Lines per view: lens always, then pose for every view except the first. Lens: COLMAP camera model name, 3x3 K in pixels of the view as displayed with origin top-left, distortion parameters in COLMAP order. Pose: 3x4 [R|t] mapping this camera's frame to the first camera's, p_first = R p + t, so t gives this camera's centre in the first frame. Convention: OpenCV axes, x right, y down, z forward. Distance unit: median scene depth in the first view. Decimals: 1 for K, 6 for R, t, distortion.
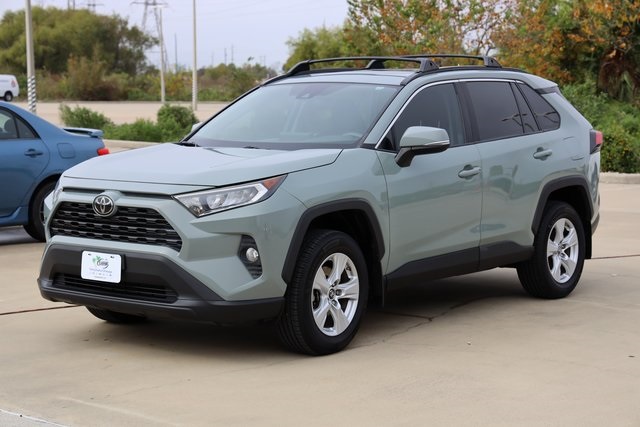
lens RADIAL K [[1271.9, 0, 319.8], [0, 1271.9, 214.2], [0, 0, 1]] dist [0.103729, 0.000000]
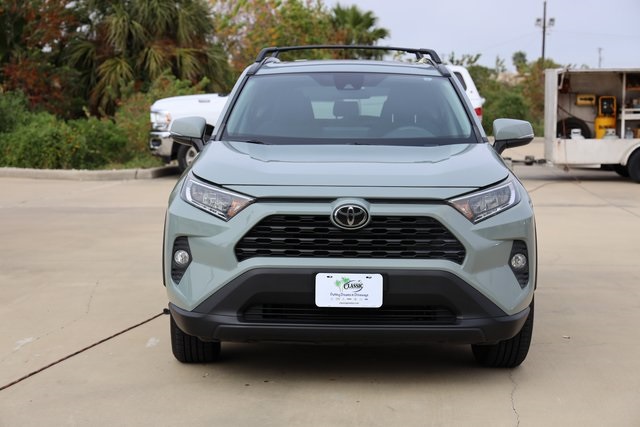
lens RADIAL K [[1247.9, 0, 320.0], [0, 1247.9, 212.9], [0, 0, 1]] dist [0.062593, 0.000000]
pose [[0.823746, -0.051761, 0.564591, -0.651118], [0.050897, 0.998554, 0.017288, -0.024377], [-0.564670, 0.014495, 0.825190, 0.343631]]
